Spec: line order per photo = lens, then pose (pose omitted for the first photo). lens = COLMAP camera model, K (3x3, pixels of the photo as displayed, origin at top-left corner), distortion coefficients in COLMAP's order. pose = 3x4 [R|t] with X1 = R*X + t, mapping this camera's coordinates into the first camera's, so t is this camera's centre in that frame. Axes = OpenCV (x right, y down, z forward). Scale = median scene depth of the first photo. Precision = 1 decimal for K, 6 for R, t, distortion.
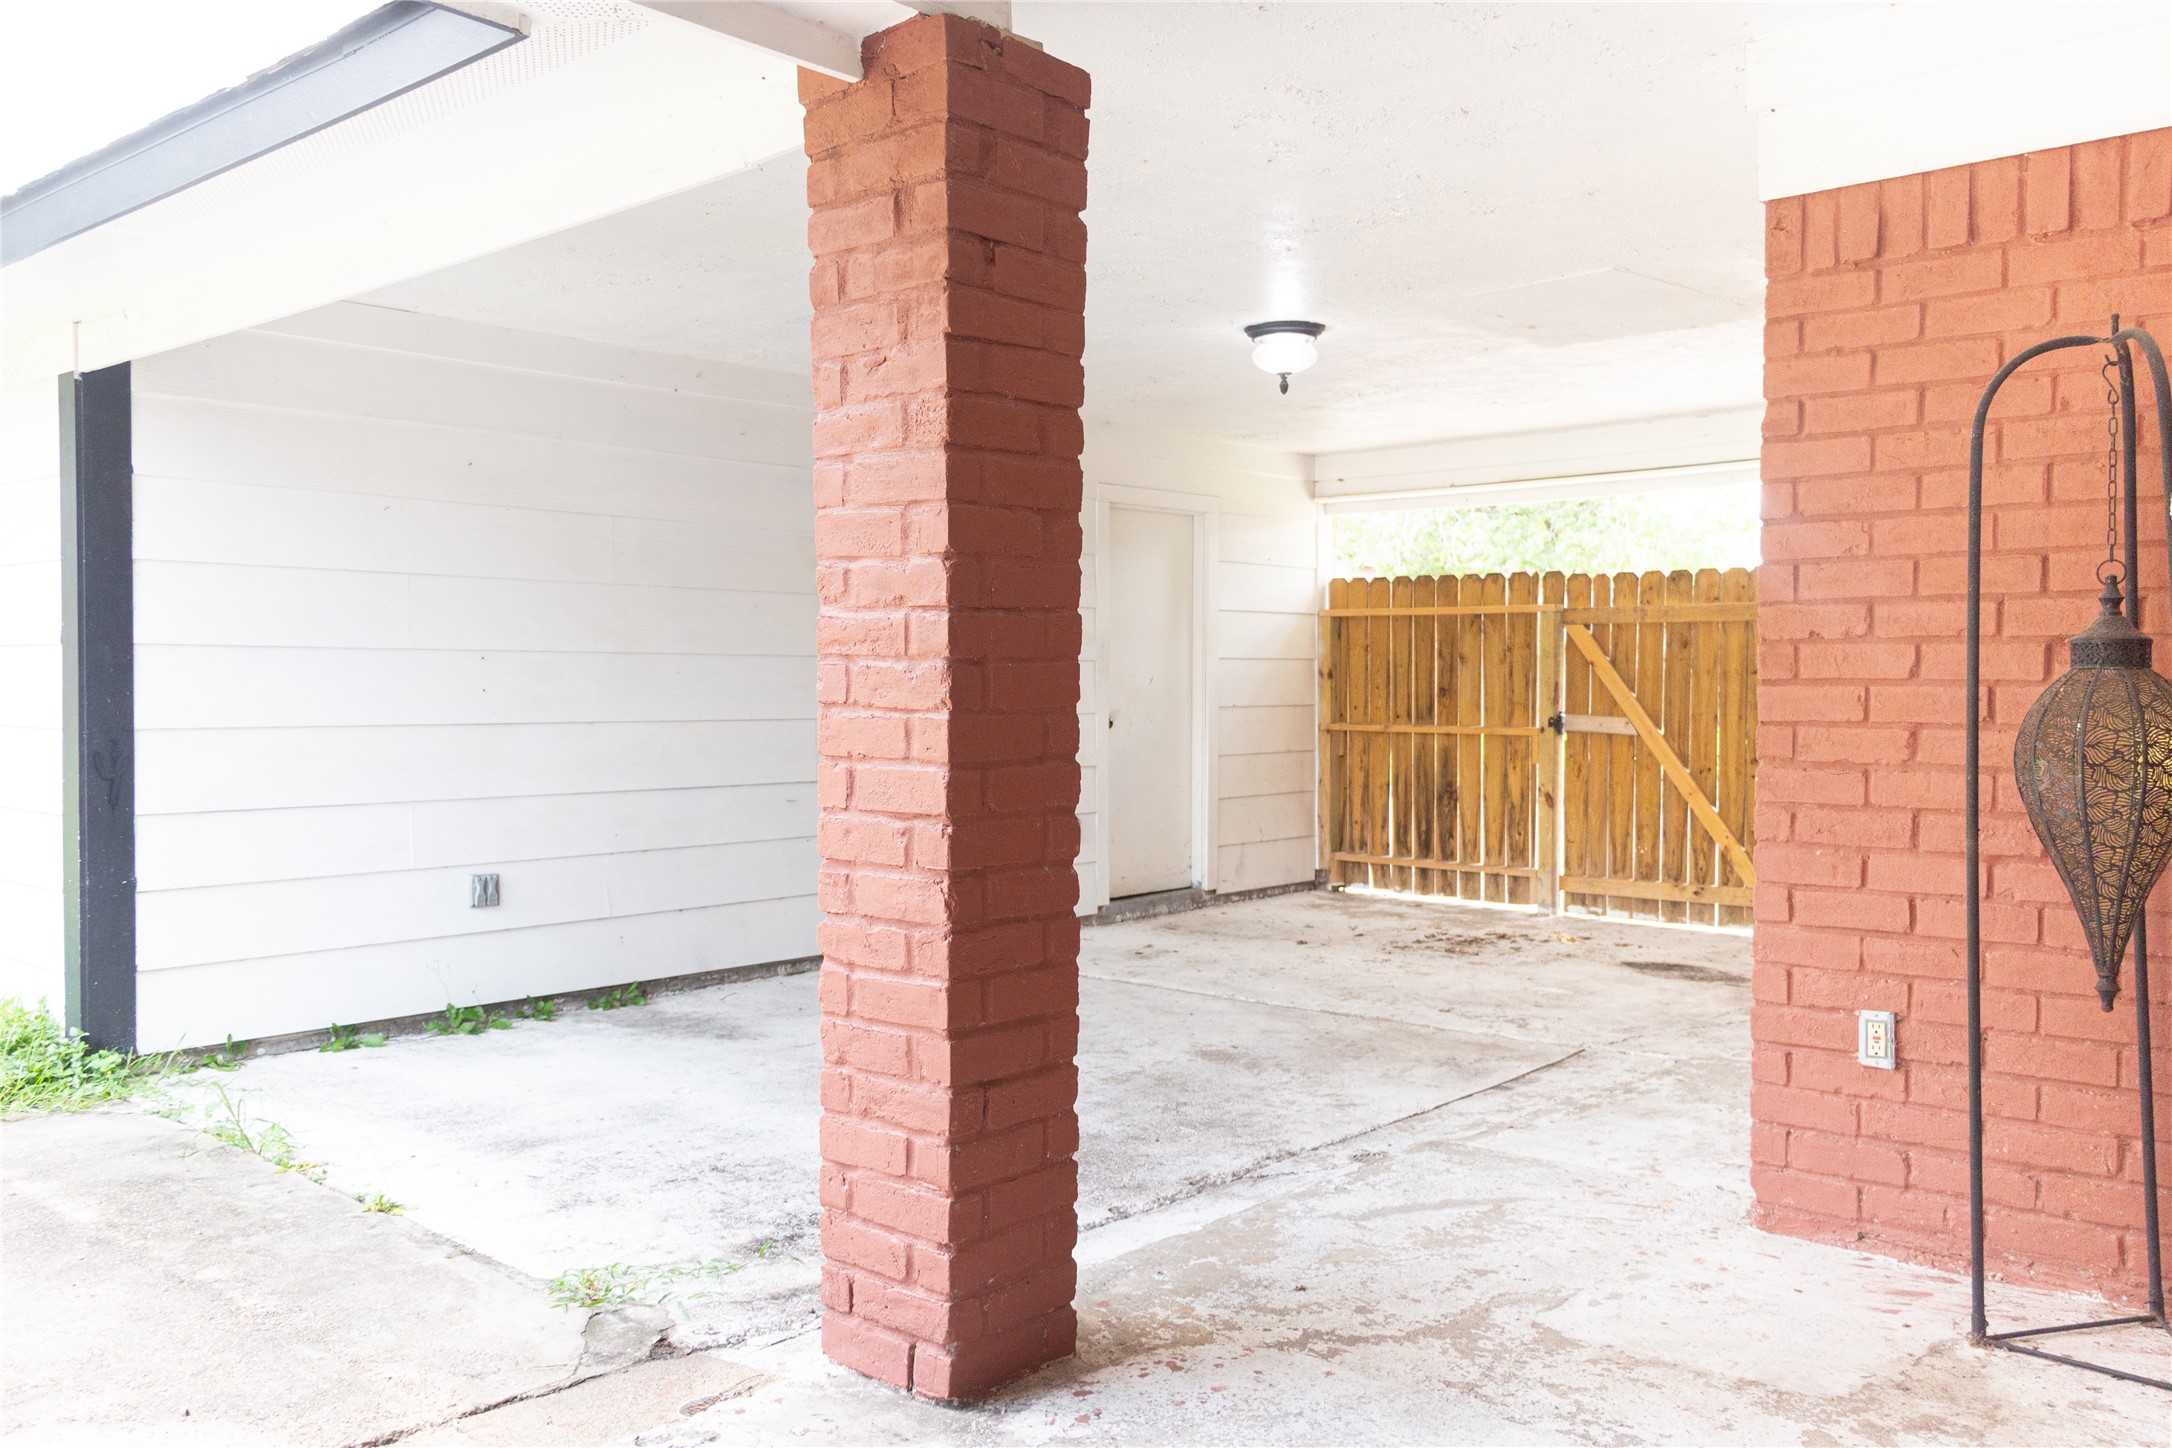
lens RADIAL K [[1825.2, 0, 1086.0], [0, 1825.2, 724.0], [0, 0, 1]] dist [0.046515, 0.008057]
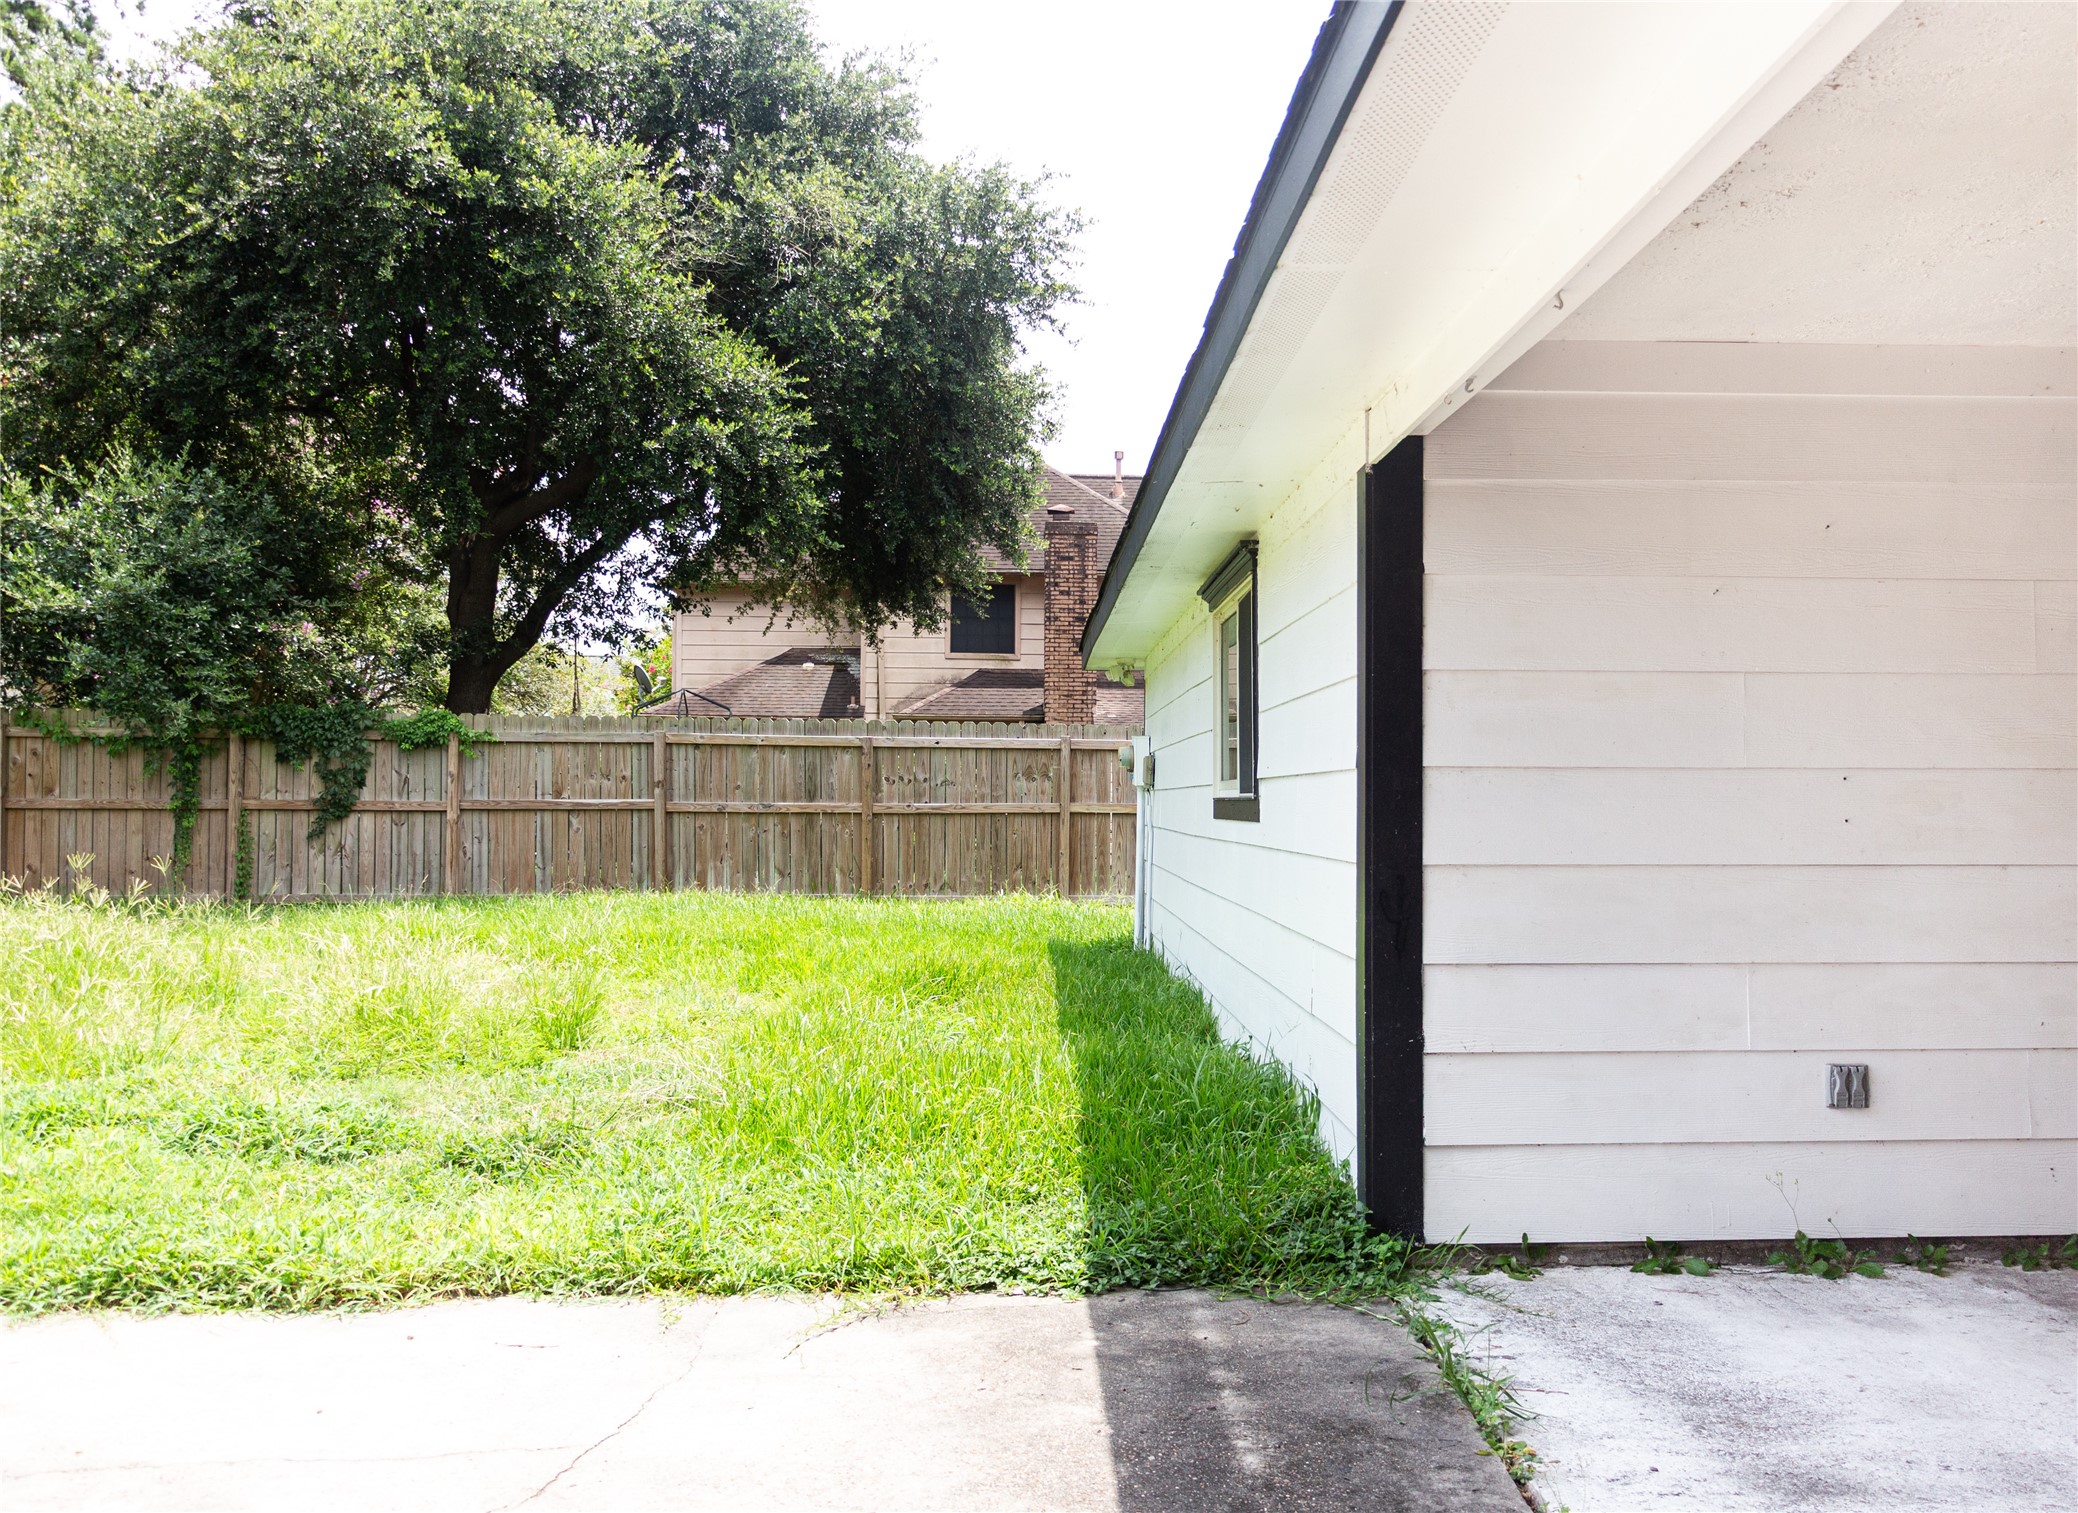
lens RADIAL K [[1983.0, 0, 1039.0], [0, 1983.0, 756.5], [0, 0, 1]] dist [0.015418, 0.002174]
pose [[0.719511, -0.019309, -0.694212, 0.004547], [-0.015933, 0.998891, -0.044297, -0.003663], [0.694298, 0.042933, 0.718406, 0.189044]]
